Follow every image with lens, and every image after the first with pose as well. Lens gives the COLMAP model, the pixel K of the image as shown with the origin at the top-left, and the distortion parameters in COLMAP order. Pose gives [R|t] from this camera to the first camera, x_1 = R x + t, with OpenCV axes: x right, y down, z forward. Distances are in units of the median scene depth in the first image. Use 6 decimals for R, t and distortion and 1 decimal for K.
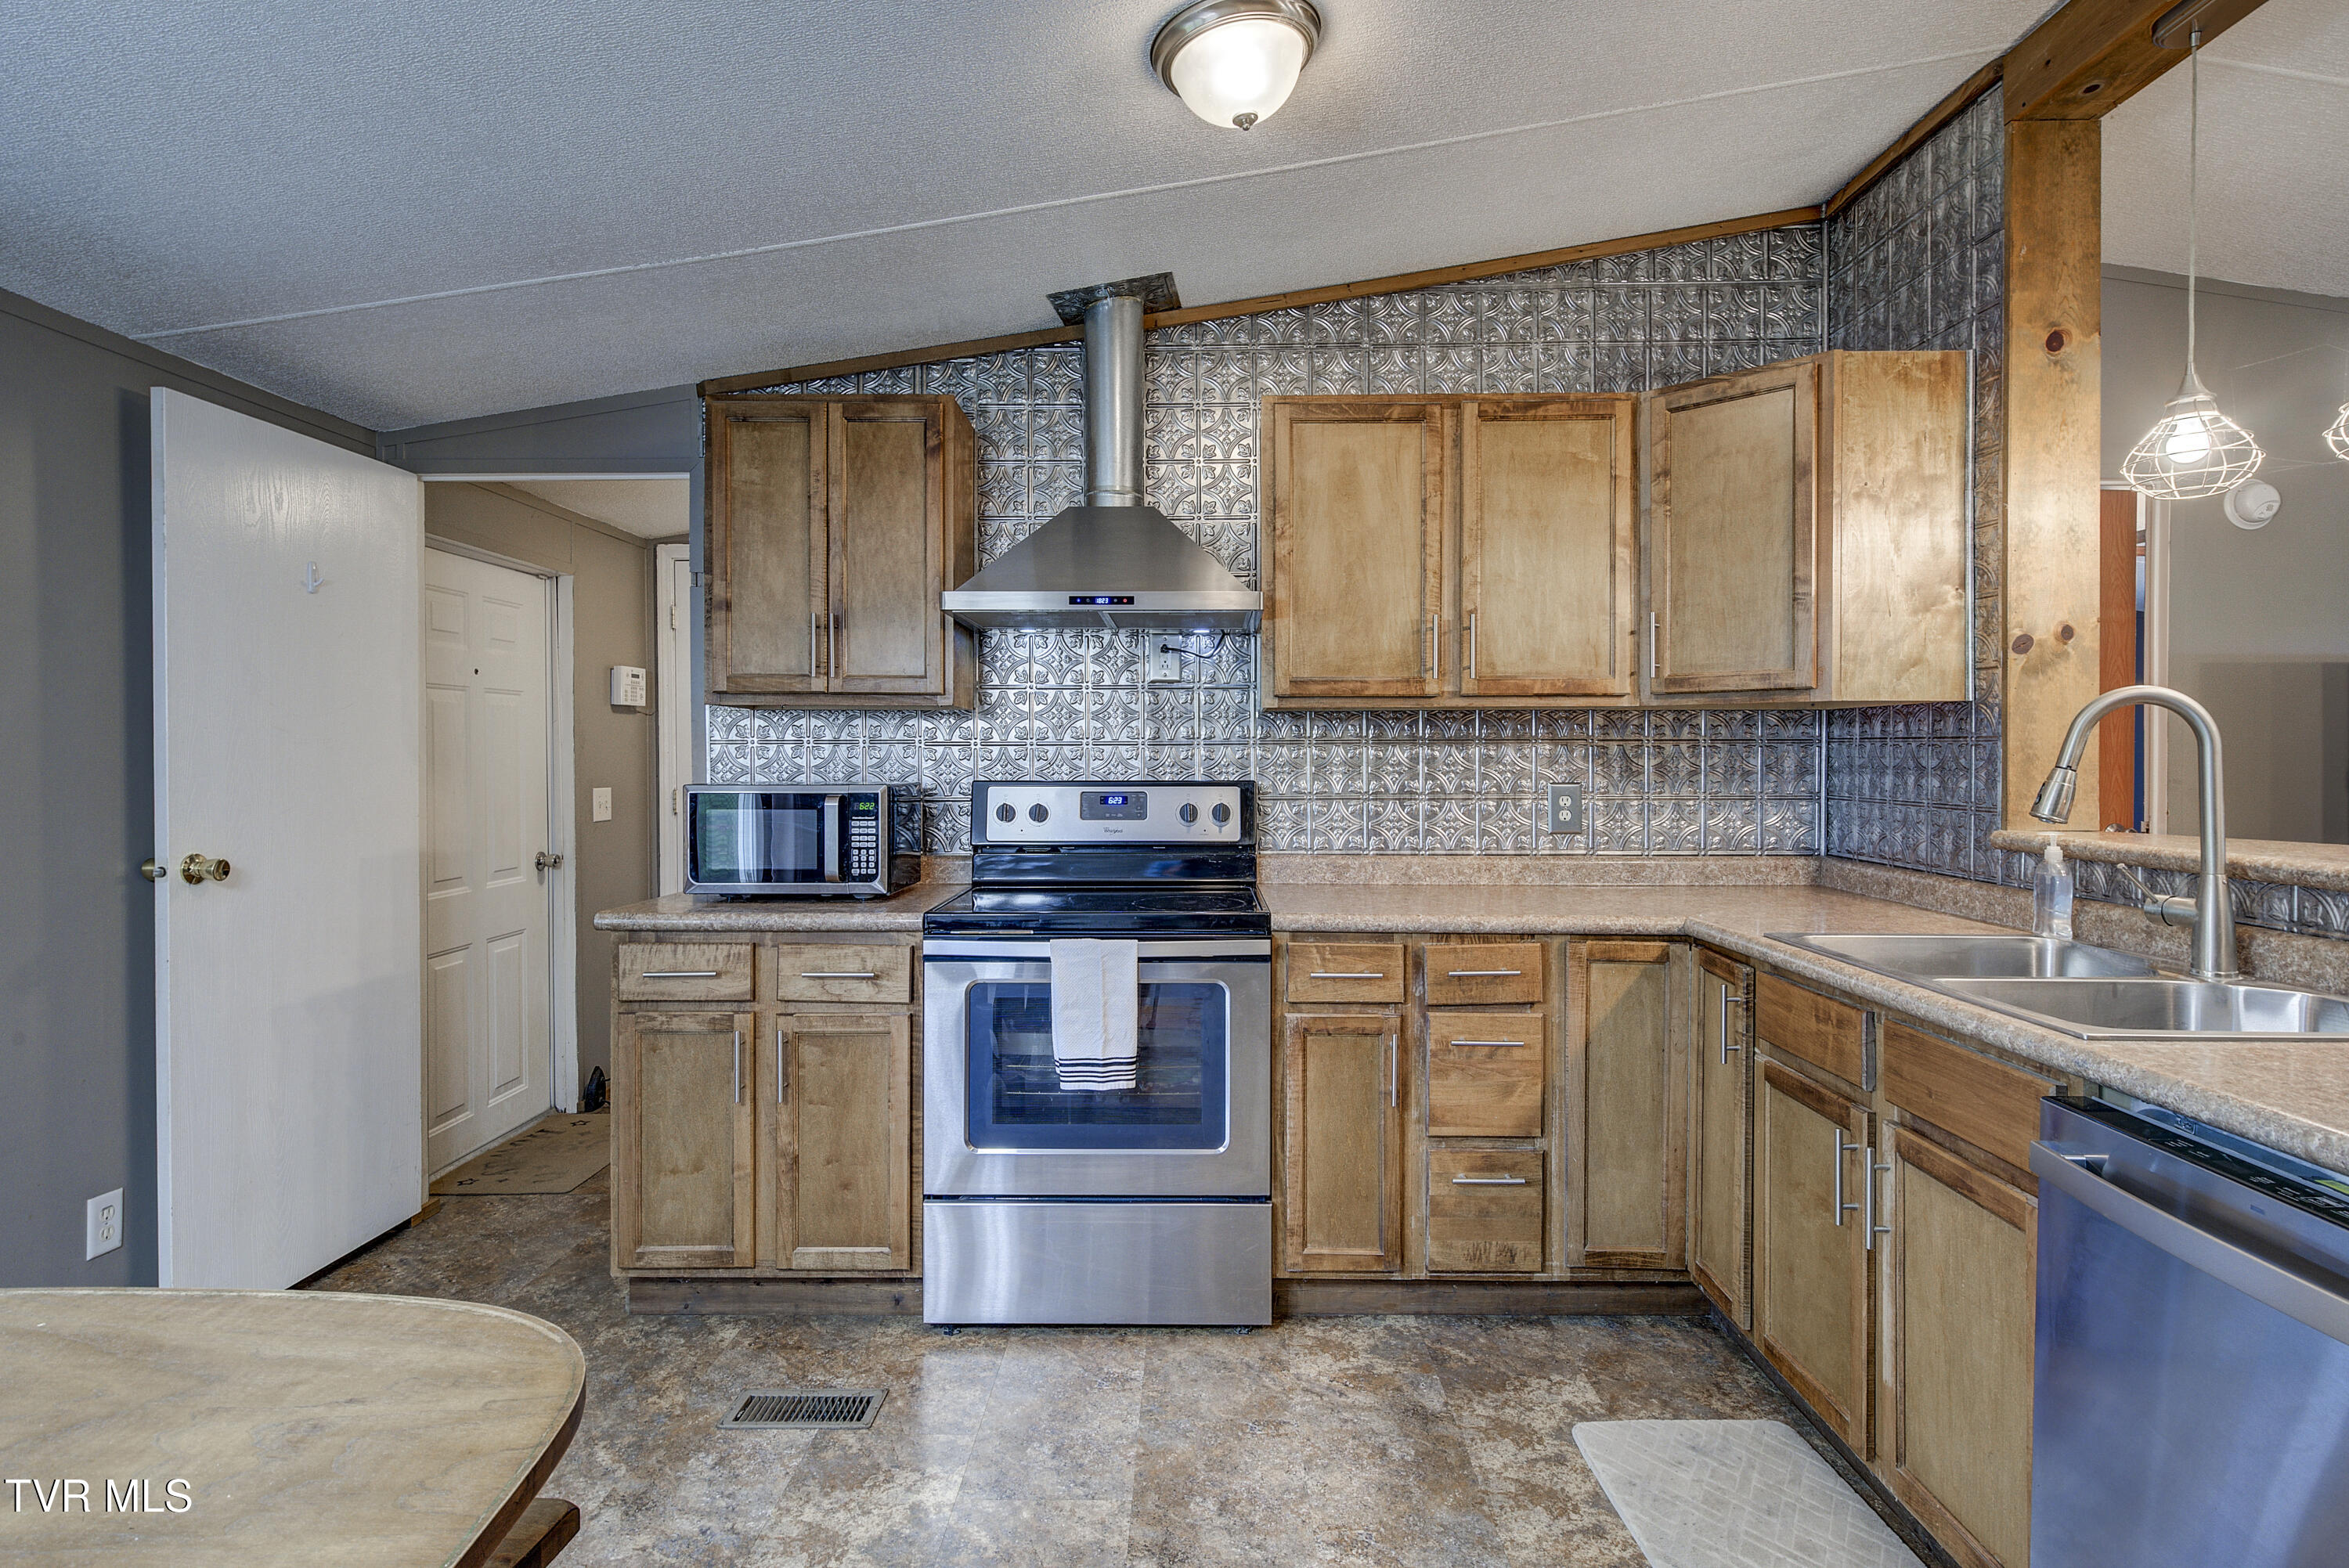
lens RADIAL K [[1178.9, 0, 1188.6], [0, 1178.9, 765.6], [0, 0, 1]] dist [0.004706, -0.000839]
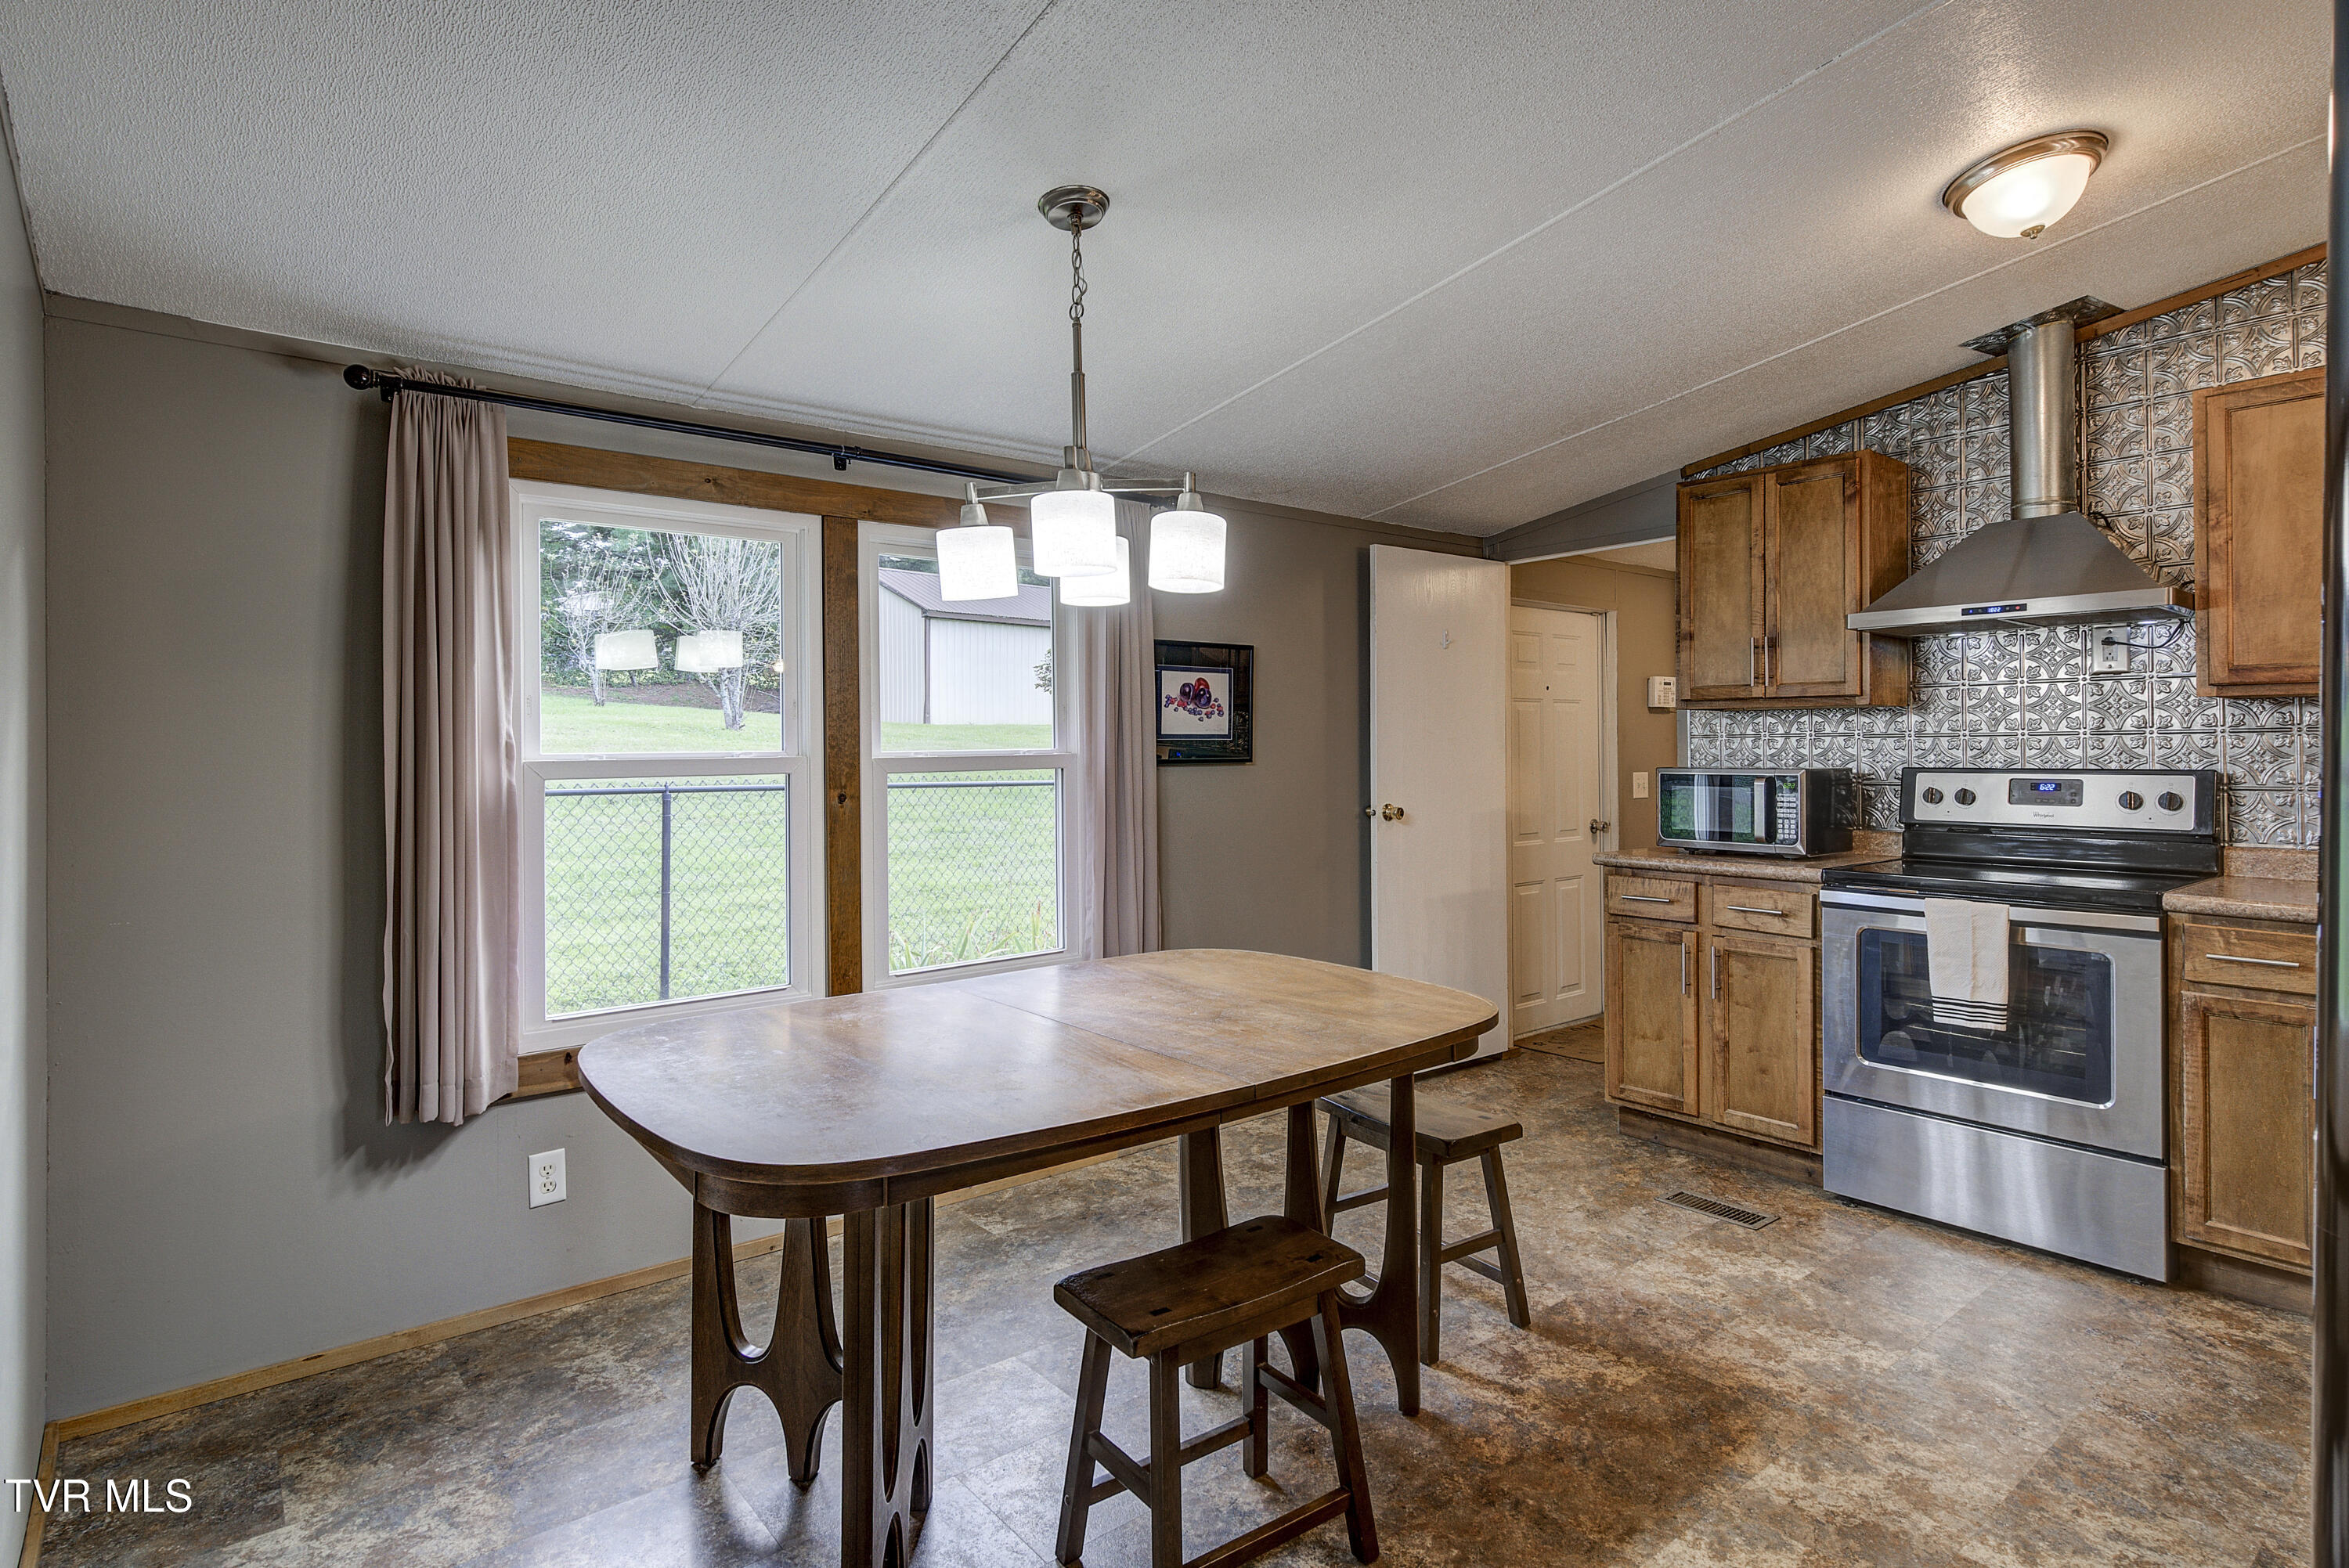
lens RADIAL K [[1219.0, 0, 1169.8], [0, 1219.0, 748.8], [0, 0, 1]] dist [0.006652, -0.000112]
pose [[0.624562, -0.002888, -0.780970, 0.332894], [-0.002329, 0.999982, -0.005560, 0.003034], [0.780972, 0.005292, 0.624544, -0.346004]]
